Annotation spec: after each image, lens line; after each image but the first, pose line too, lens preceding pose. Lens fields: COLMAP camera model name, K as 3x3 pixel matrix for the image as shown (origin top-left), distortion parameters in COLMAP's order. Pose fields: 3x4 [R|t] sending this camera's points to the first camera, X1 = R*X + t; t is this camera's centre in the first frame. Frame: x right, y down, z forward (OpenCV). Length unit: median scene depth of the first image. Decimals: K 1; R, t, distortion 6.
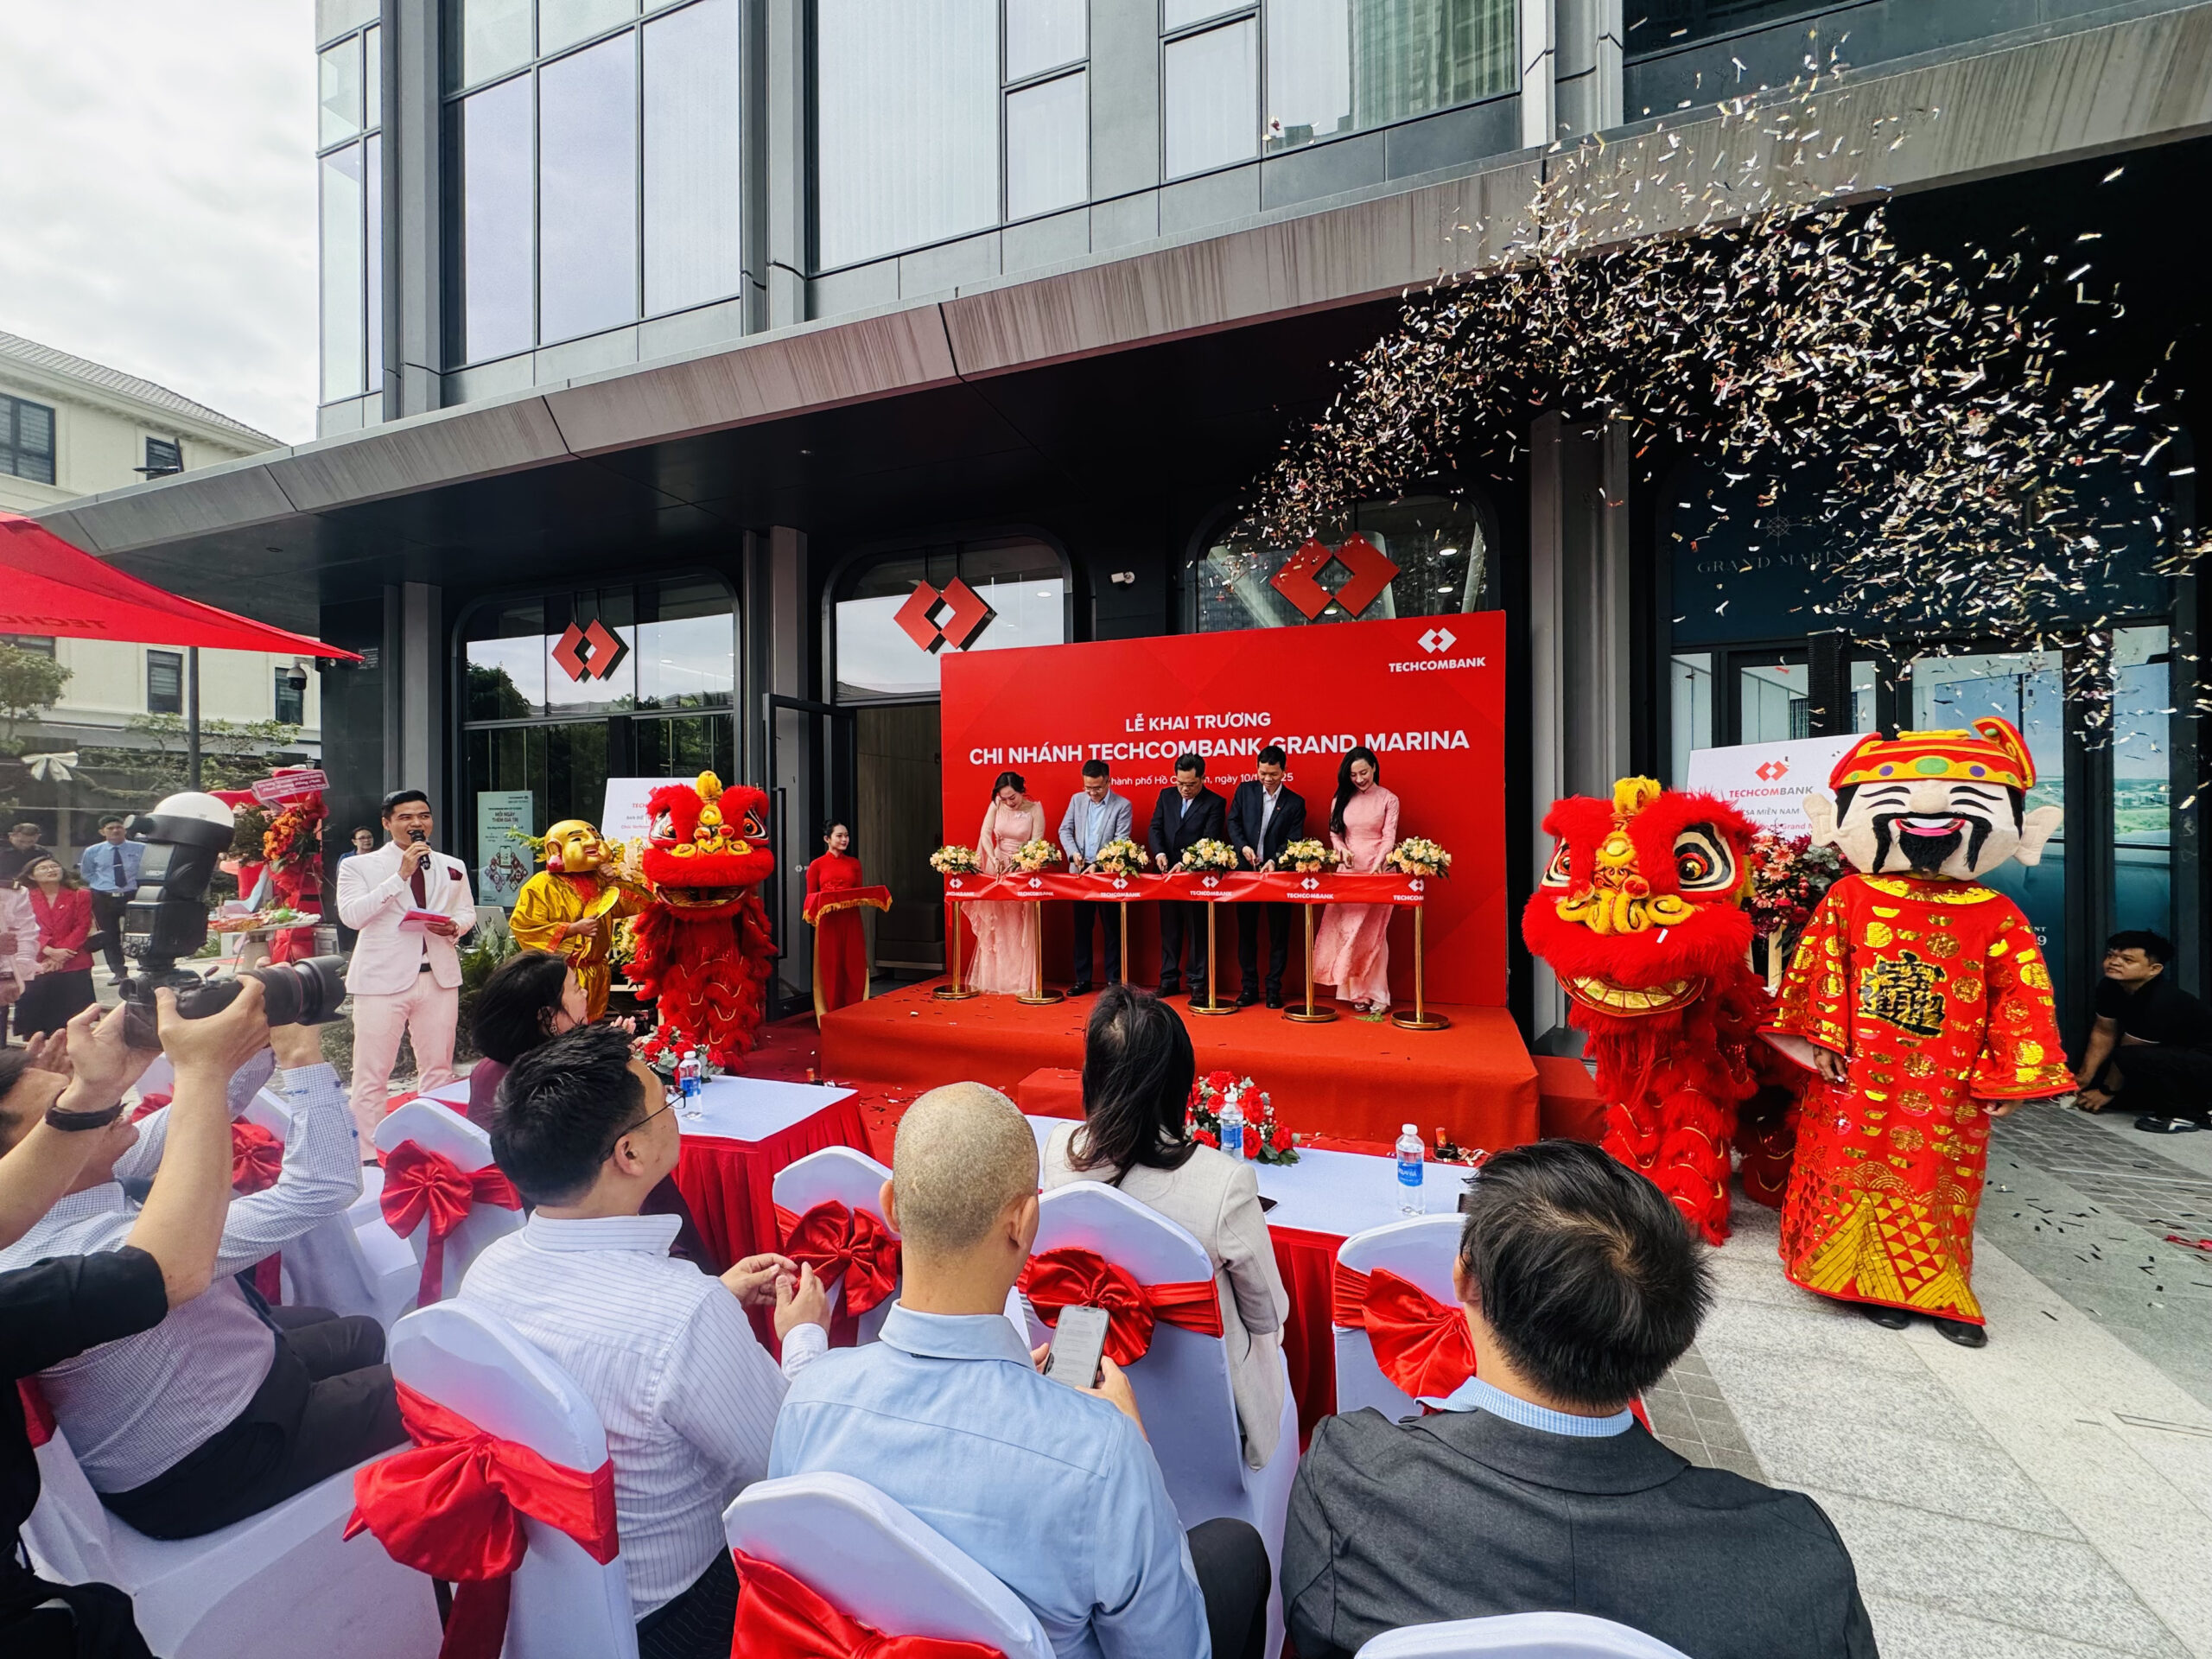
lens RADIAL K [[880.4, 0, 1108.0], [0, 880.4, 822.0], [0, 0, 1]] dist [-0.000117, -0.000873]
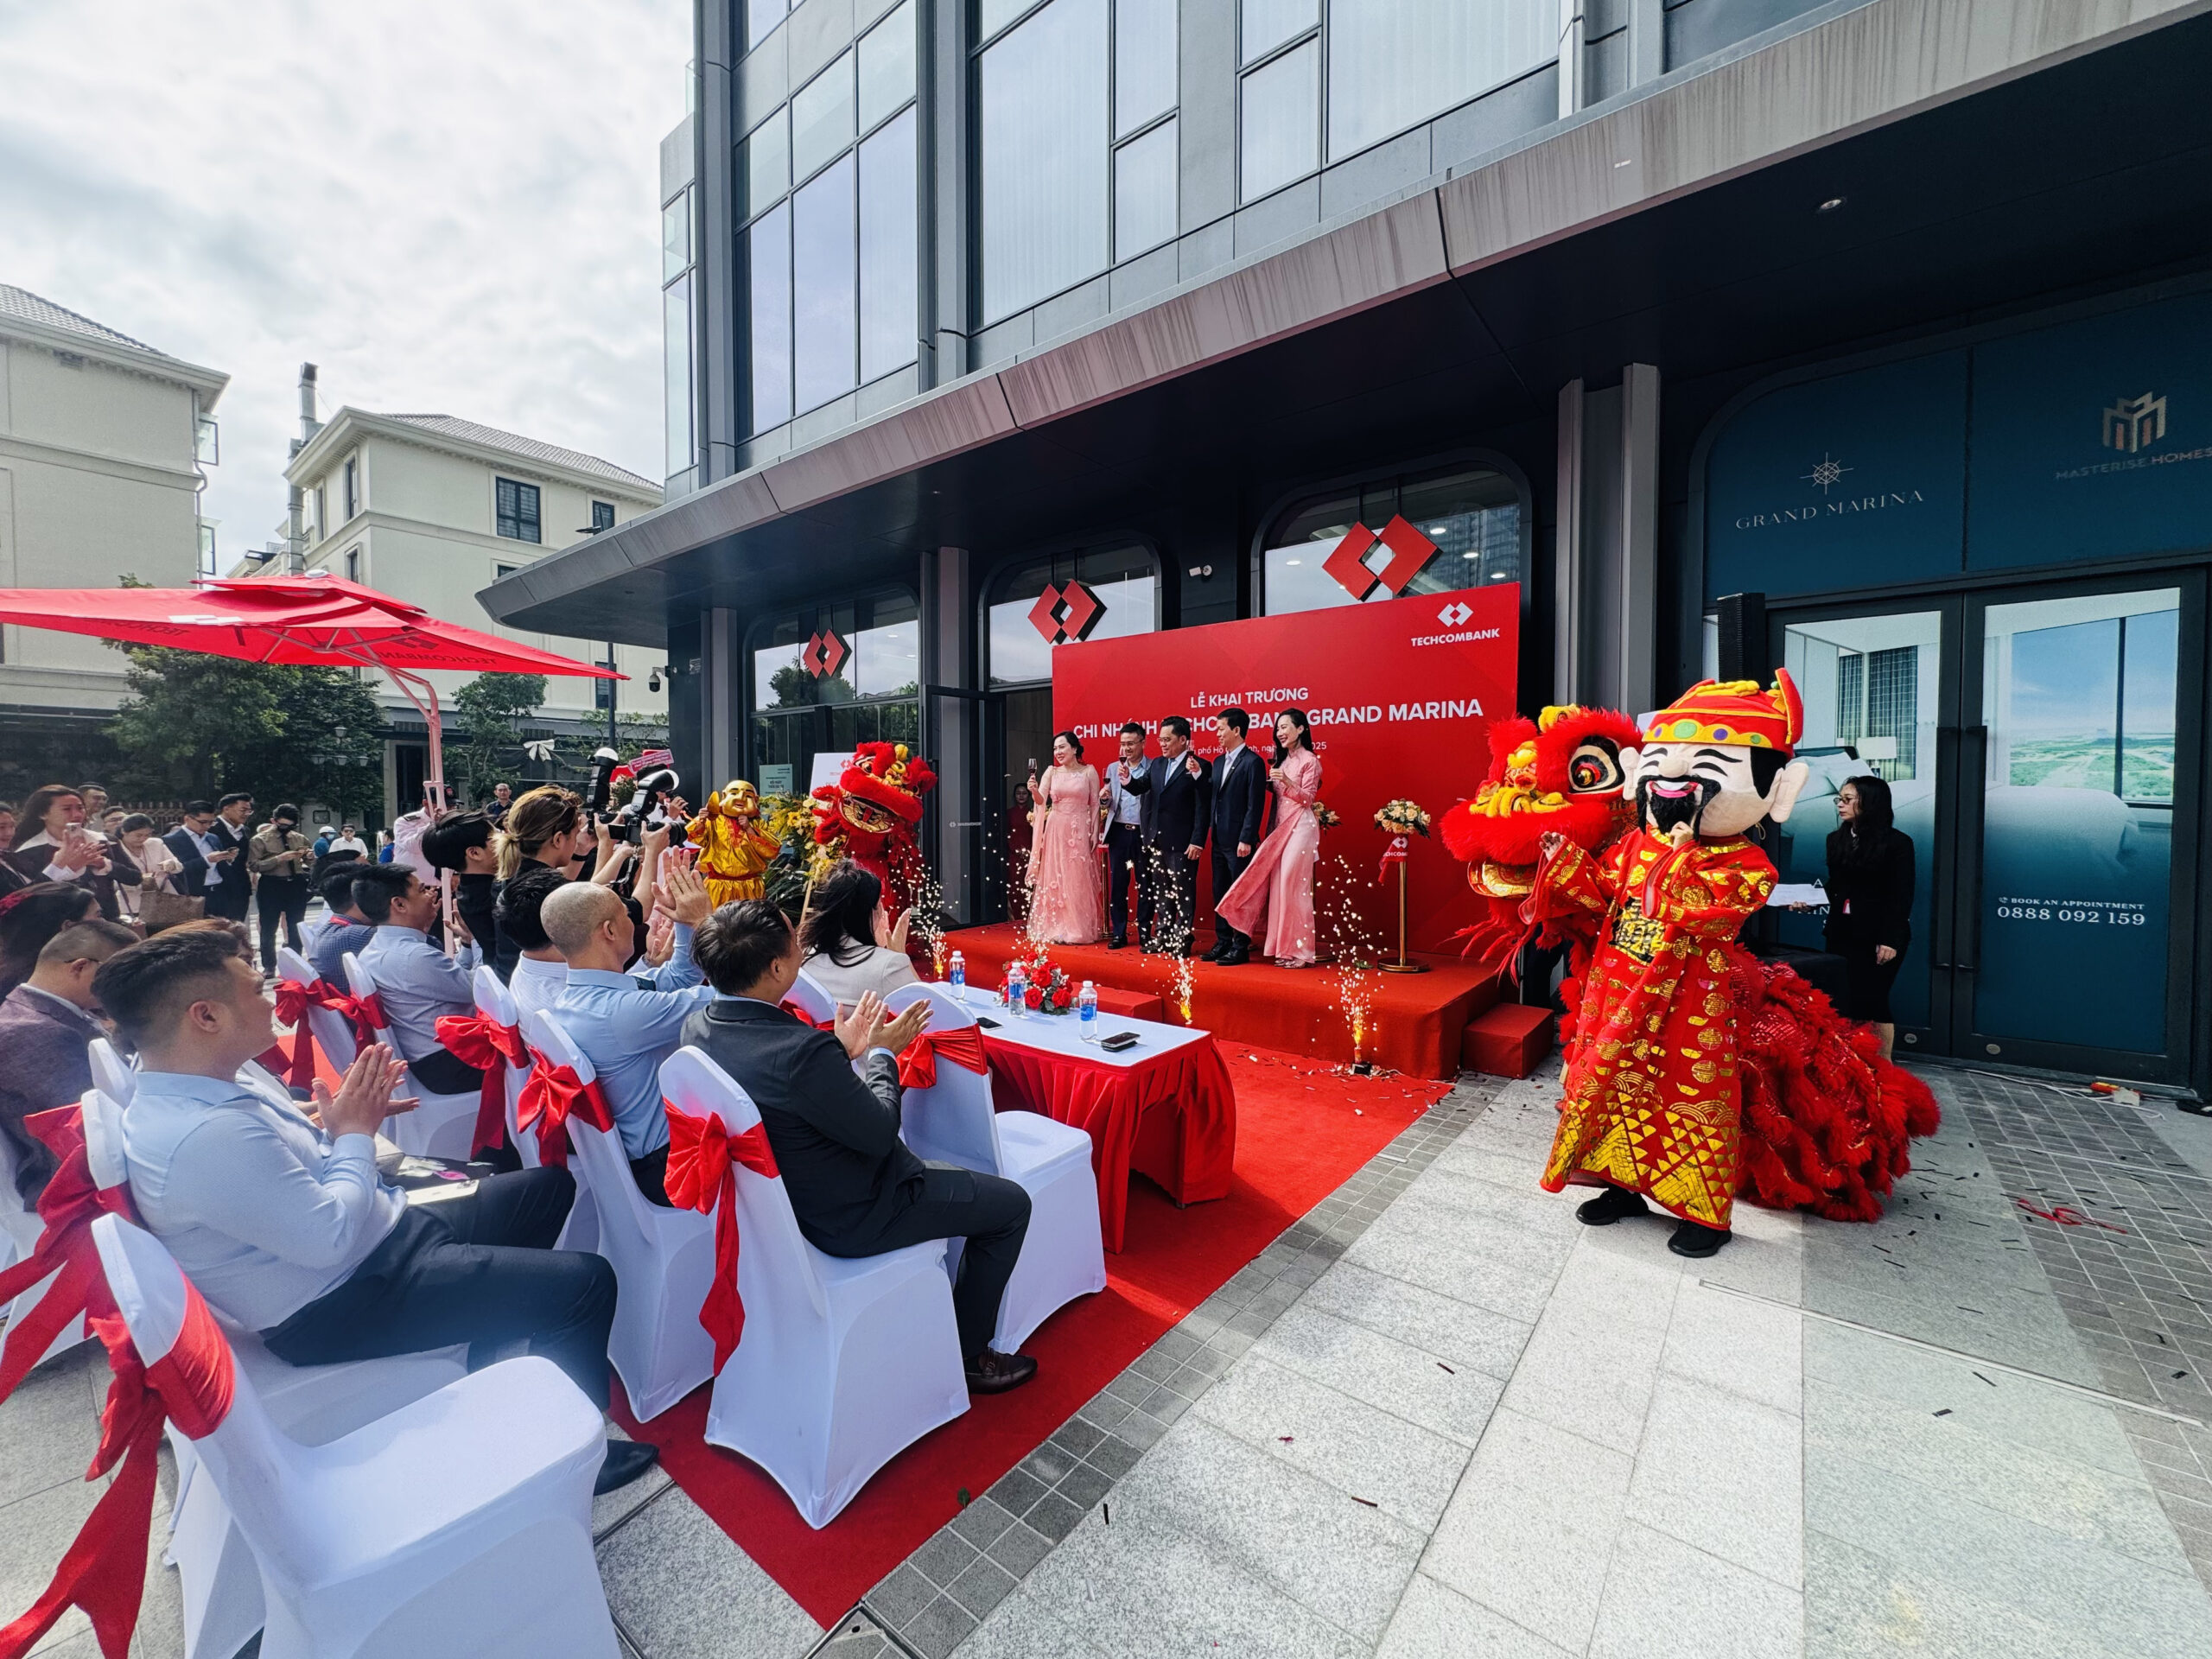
lens RADIAL K [[880.4, 0, 1108.0], [0, 880.4, 822.0], [0, 0, 1]] dist [-0.000117, -0.000873]
pose [[0.949370, 0.013808, -0.313858, 0.240342], [-0.004204, 0.999502, 0.031258, 0.009202], [0.314133, -0.028356, 0.948955, -0.110397]]
